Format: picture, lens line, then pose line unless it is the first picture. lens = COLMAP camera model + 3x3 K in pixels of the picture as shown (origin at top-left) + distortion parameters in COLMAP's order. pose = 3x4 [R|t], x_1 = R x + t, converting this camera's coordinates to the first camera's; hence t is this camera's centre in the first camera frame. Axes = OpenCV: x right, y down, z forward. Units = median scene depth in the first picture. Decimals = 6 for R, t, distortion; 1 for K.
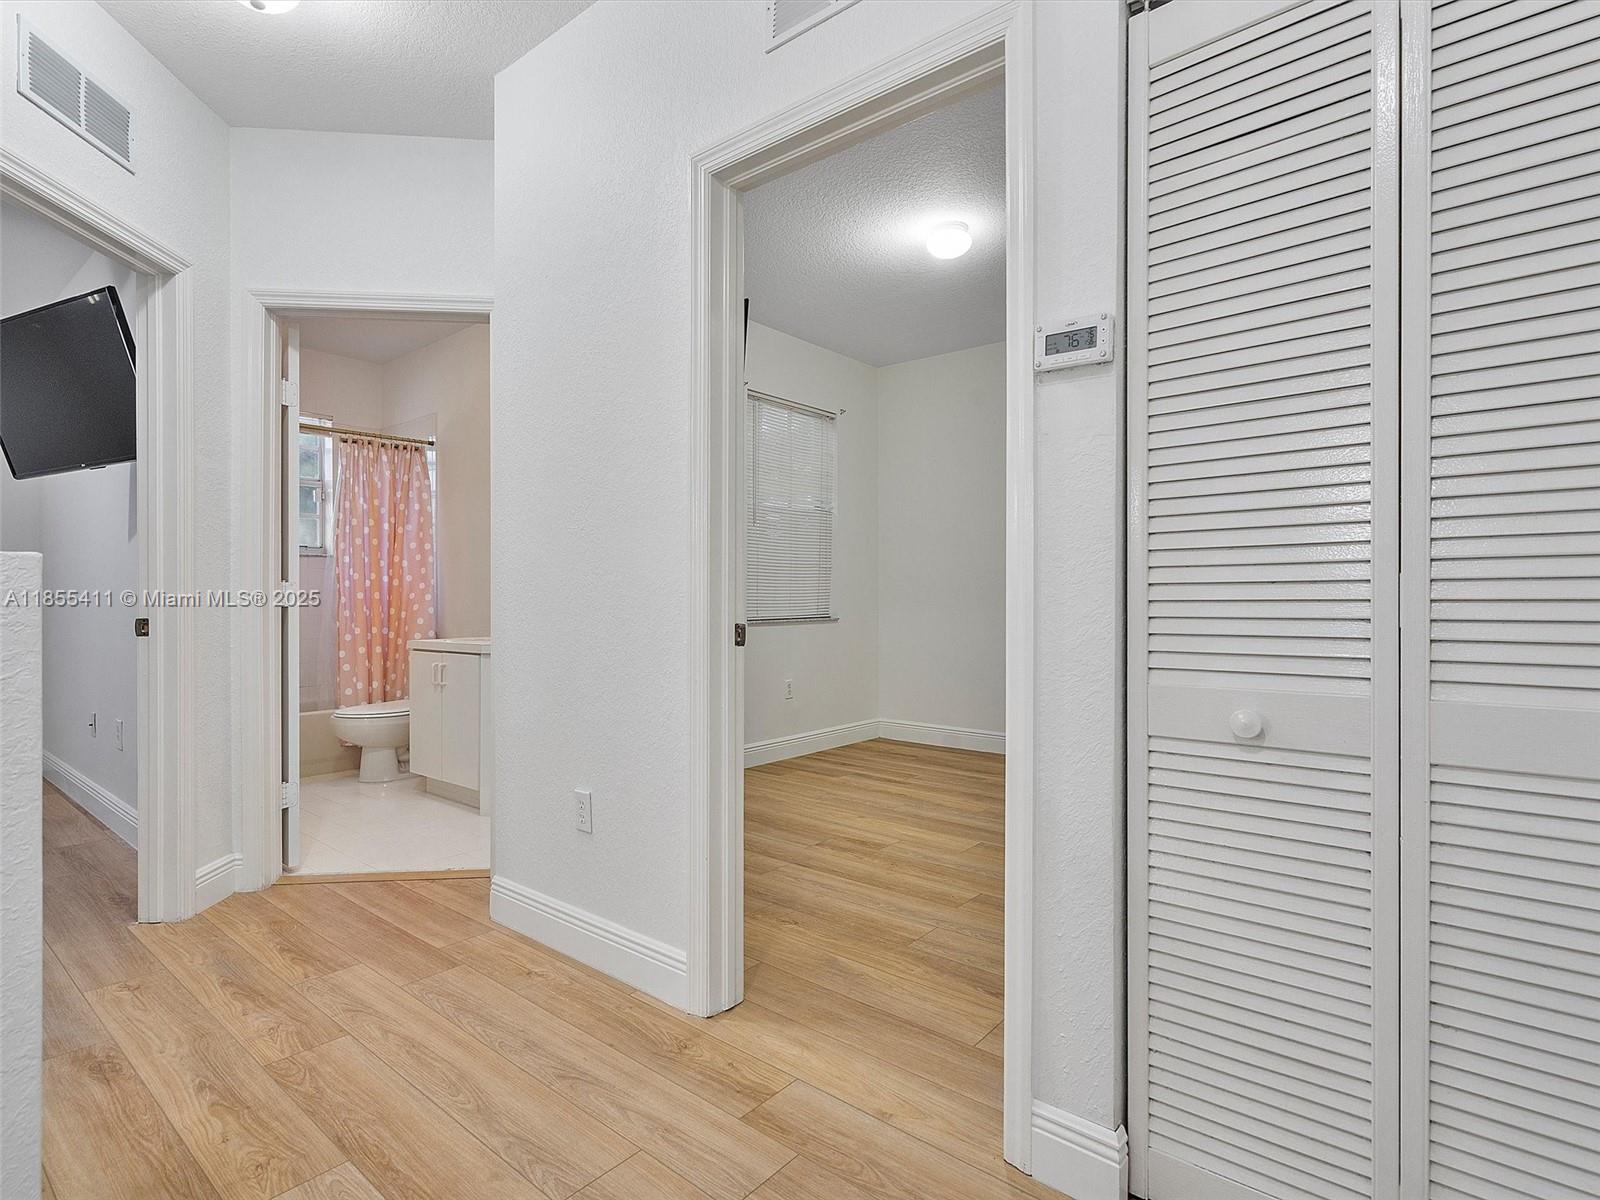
lens RADIAL K [[825.7, 0, 811.7], [0, 825.7, 601.6], [0, 0, 1]] dist [-0.004713, 0.002080]
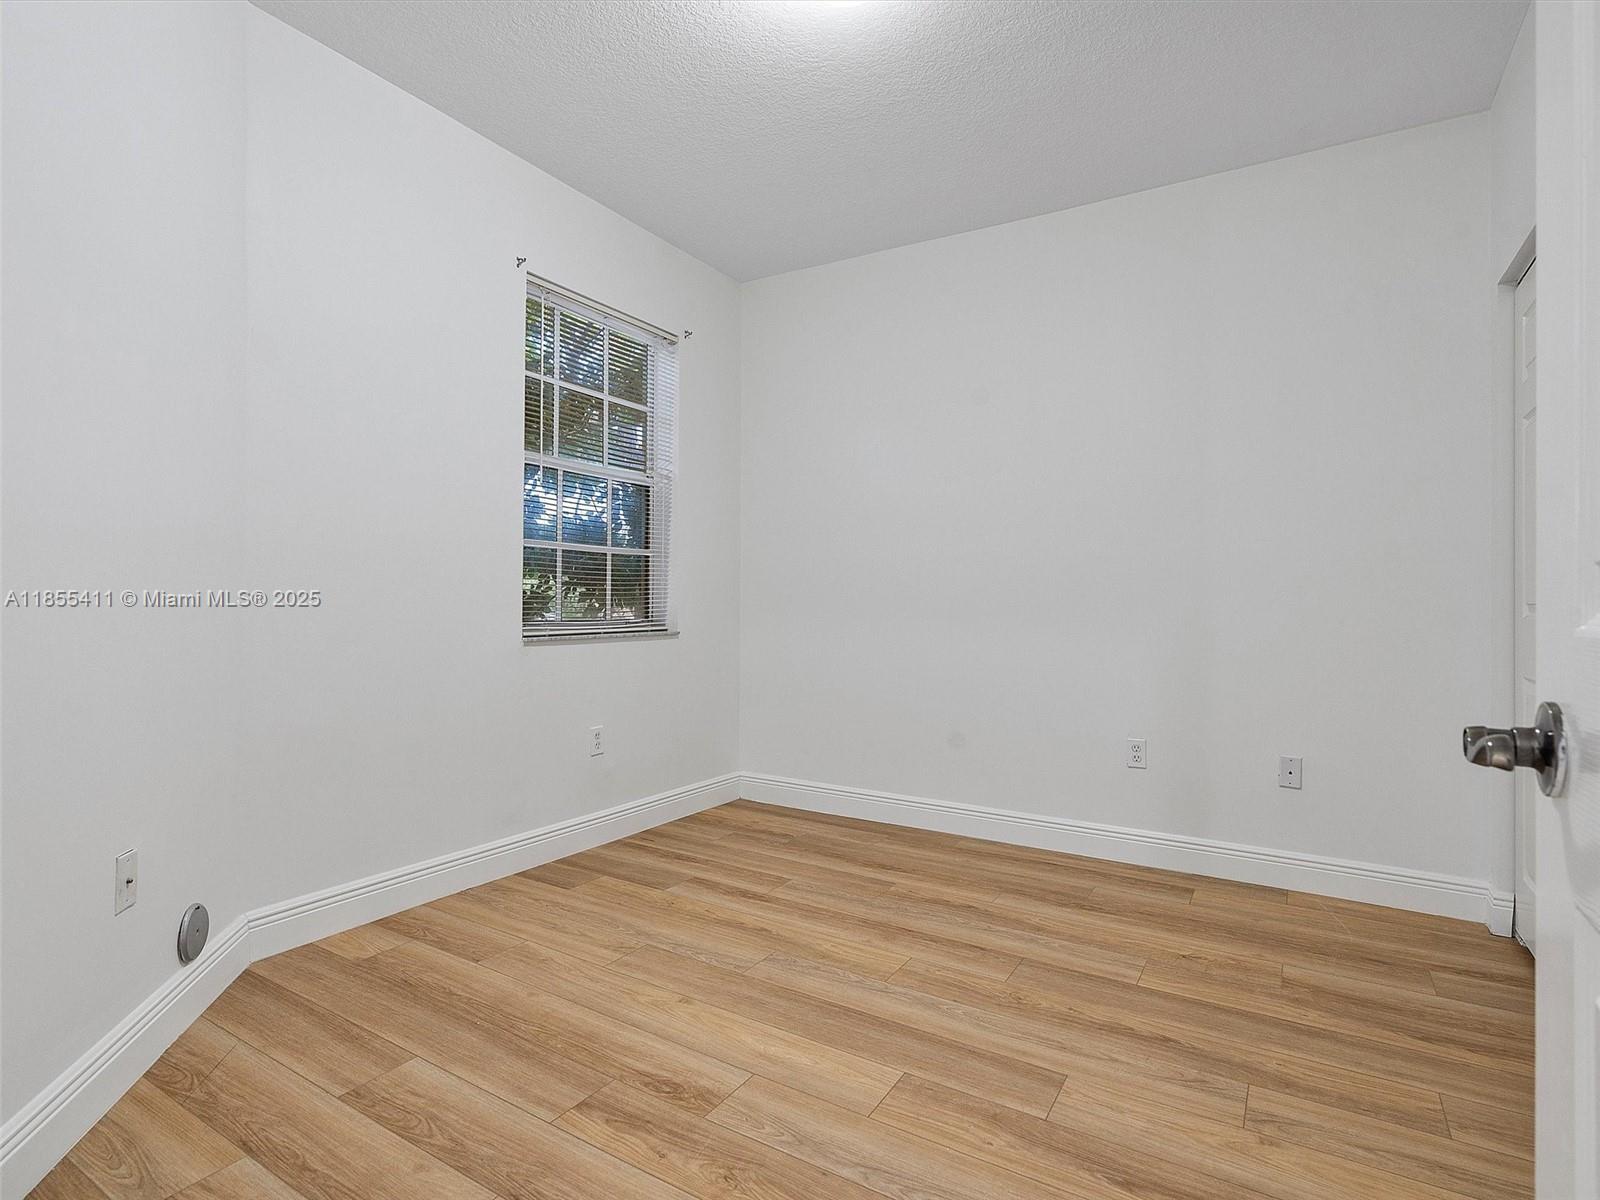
lens RADIAL K [[825.7, 0, 805.0], [0, 825.7, 593.2], [0, 0, 1]] dist [-0.004713, 0.002080]
pose [[0.990920, 0.007299, 0.134257, 0.054439], [-0.005042, 0.999840, -0.017145, -0.000795], [-0.134361, 0.016312, 0.990798, 0.378540]]
